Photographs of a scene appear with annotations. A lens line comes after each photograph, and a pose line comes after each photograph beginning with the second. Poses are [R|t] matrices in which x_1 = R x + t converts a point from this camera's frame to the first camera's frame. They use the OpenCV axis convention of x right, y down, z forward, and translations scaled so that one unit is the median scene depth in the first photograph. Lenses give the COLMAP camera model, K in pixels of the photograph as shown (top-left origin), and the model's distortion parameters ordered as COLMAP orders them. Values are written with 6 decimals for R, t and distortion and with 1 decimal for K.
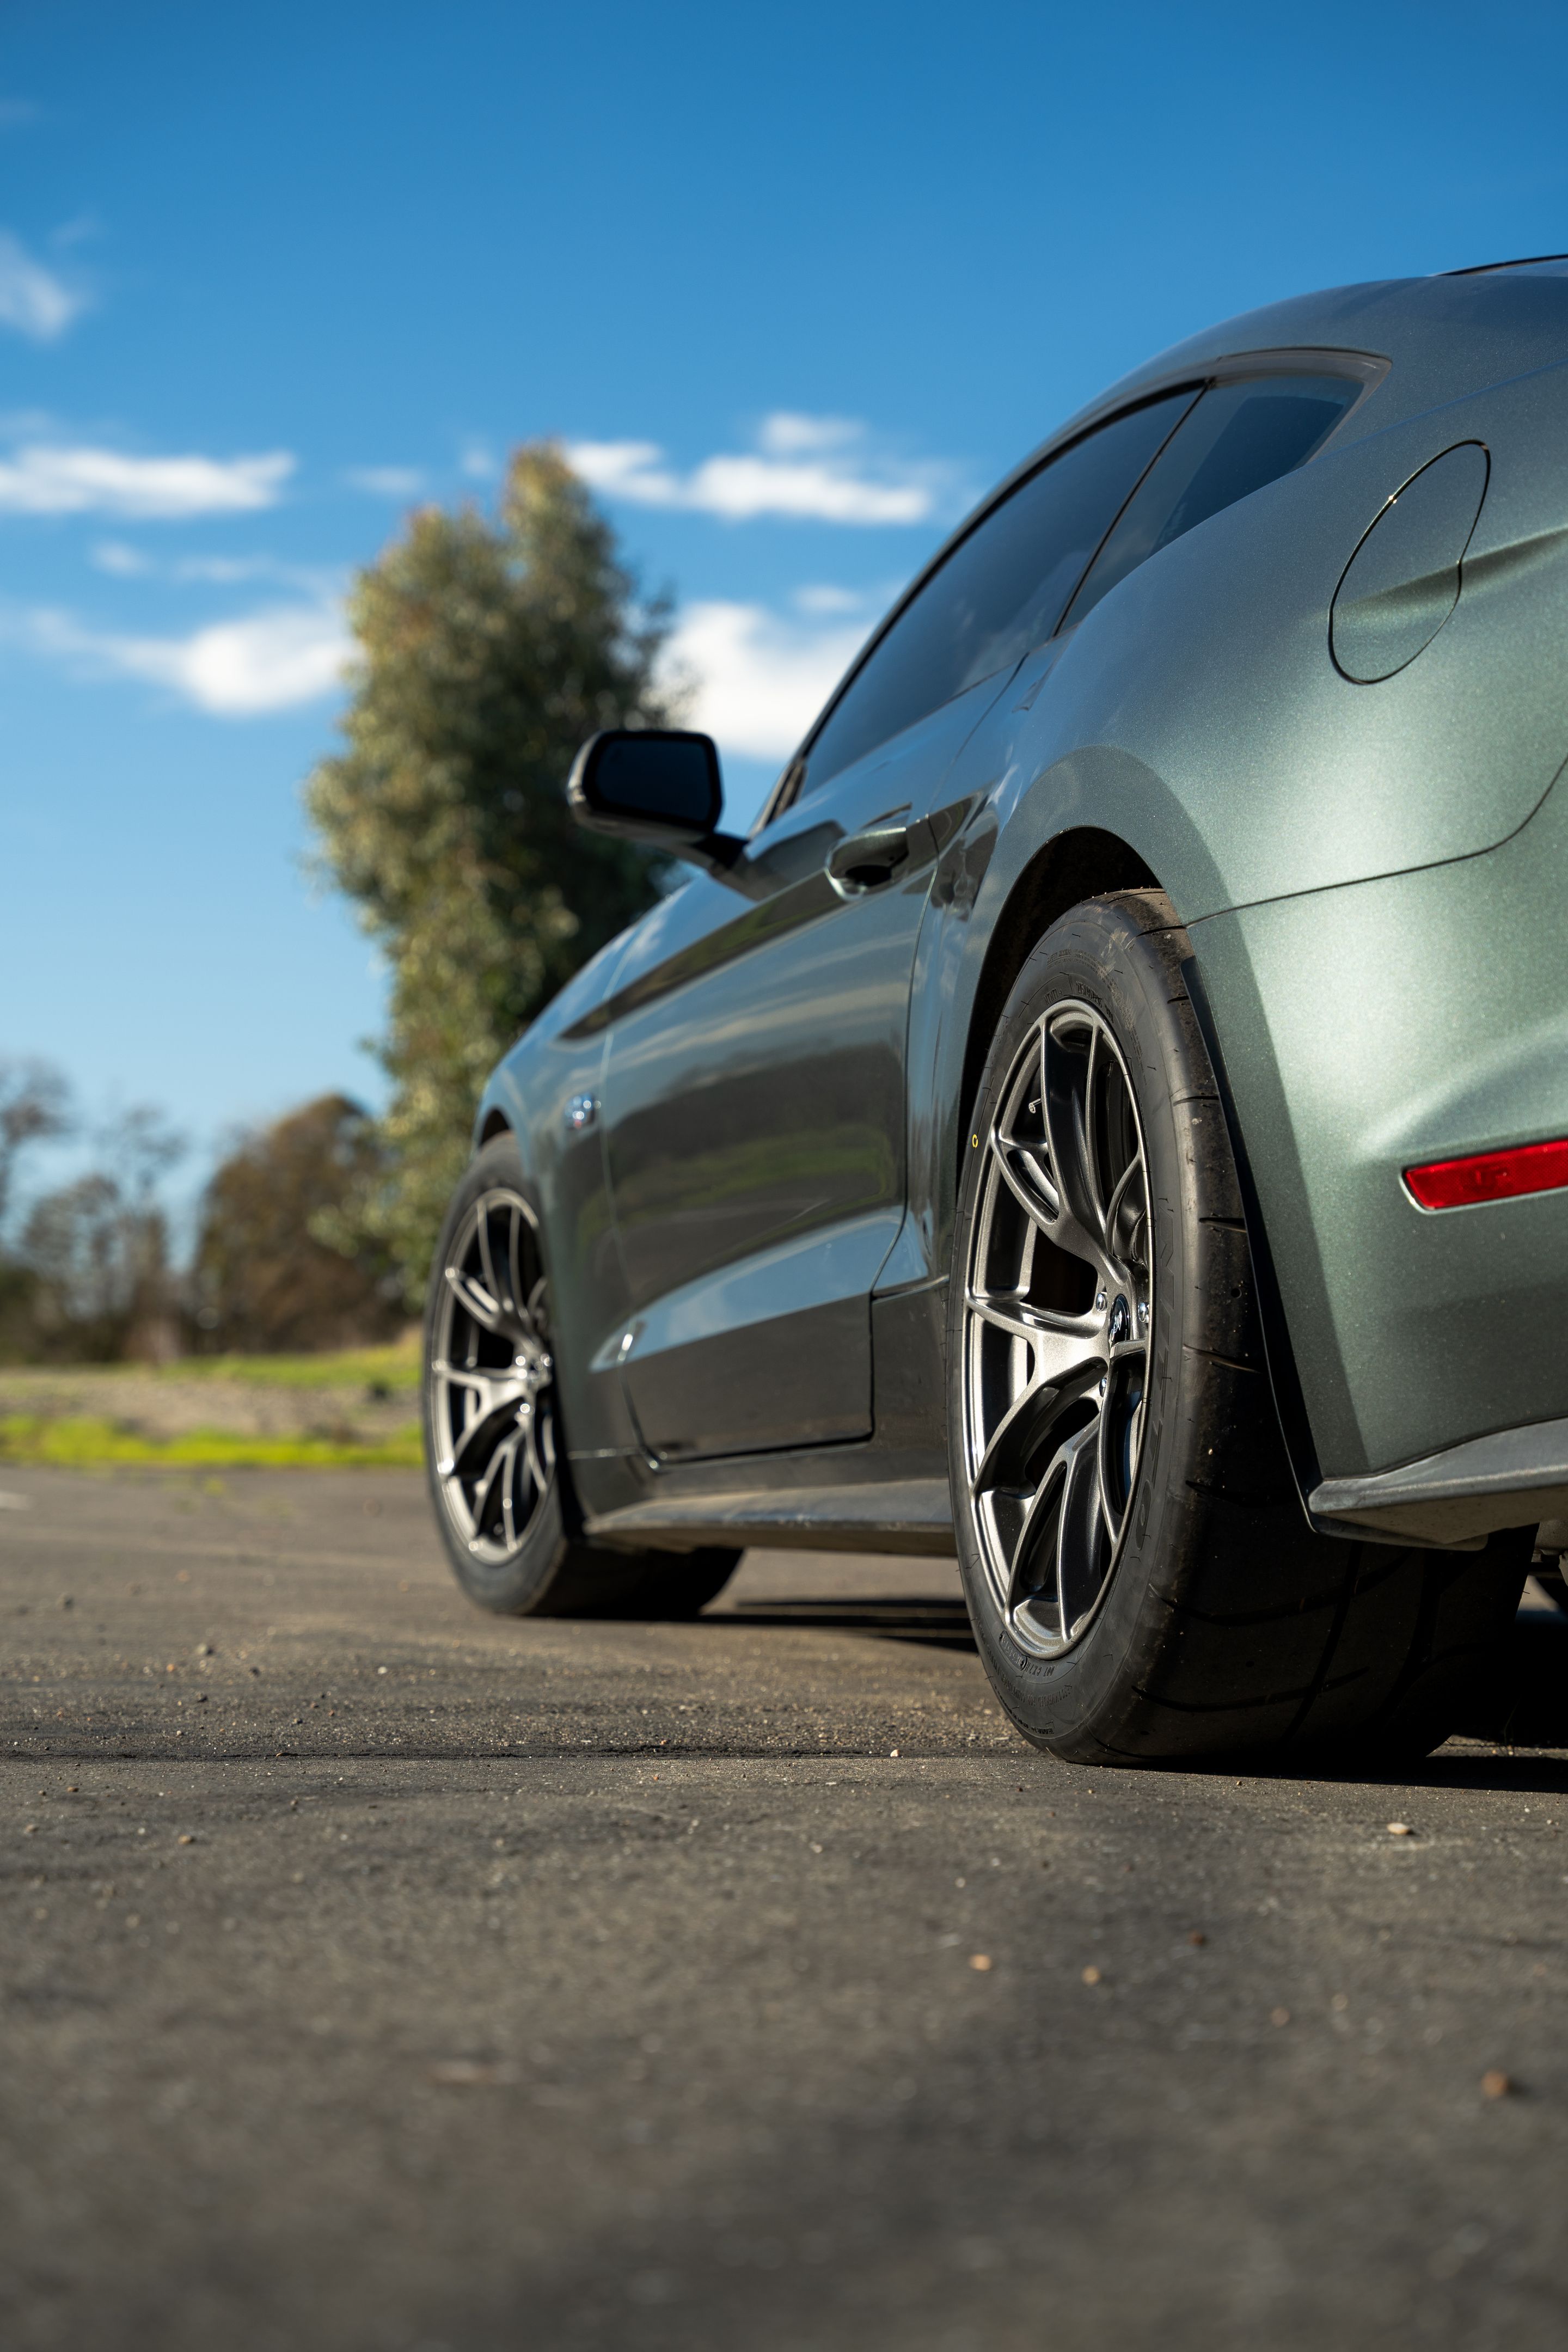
lens RADIAL K [[4549.5, 0, 683.0], [0, 4549.5, 1166.9], [0, 0, 1]] dist [0.251072, 0.236640]
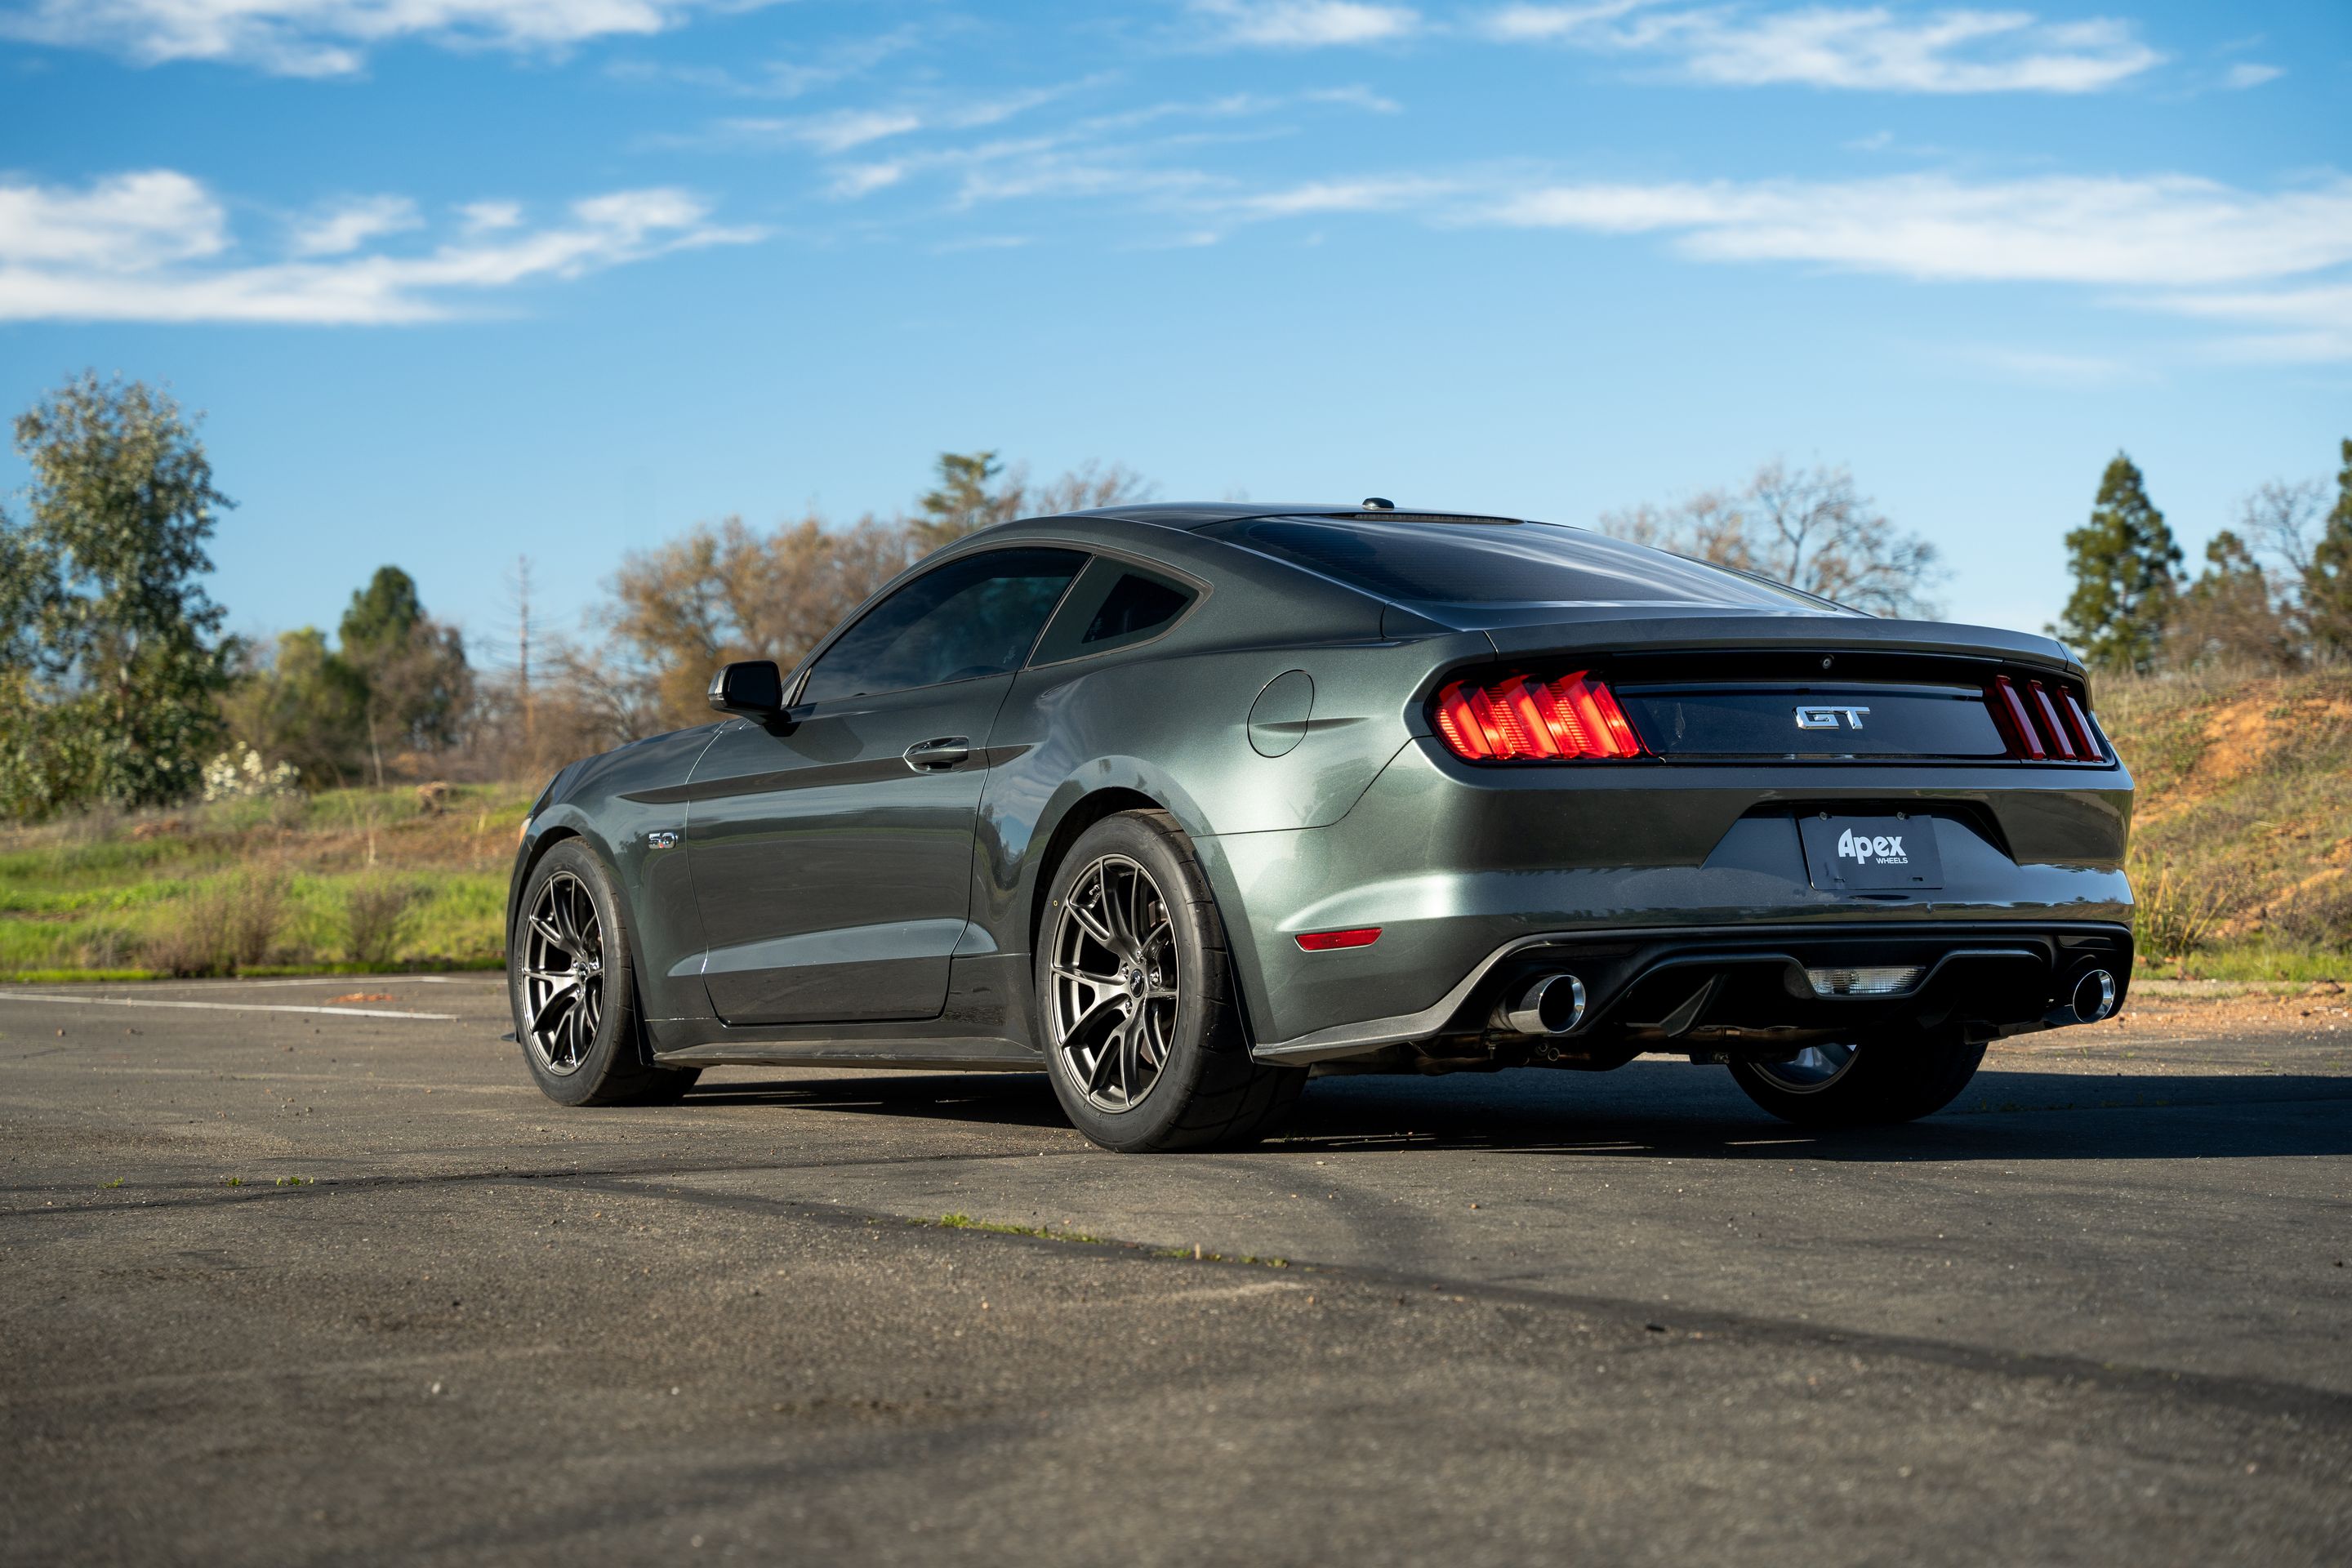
lens RADIAL K [[4440.1, 0, 1209.8], [0, 4440.1, 778.6], [0, 0, 1]] dist [0.286421, 0.296182]
pose [[0.943381, -0.018982, 0.331167, -0.671662], [0.007304, 0.999308, 0.036471, -0.164935], [-0.331630, -0.031987, 0.942867, -1.319505]]
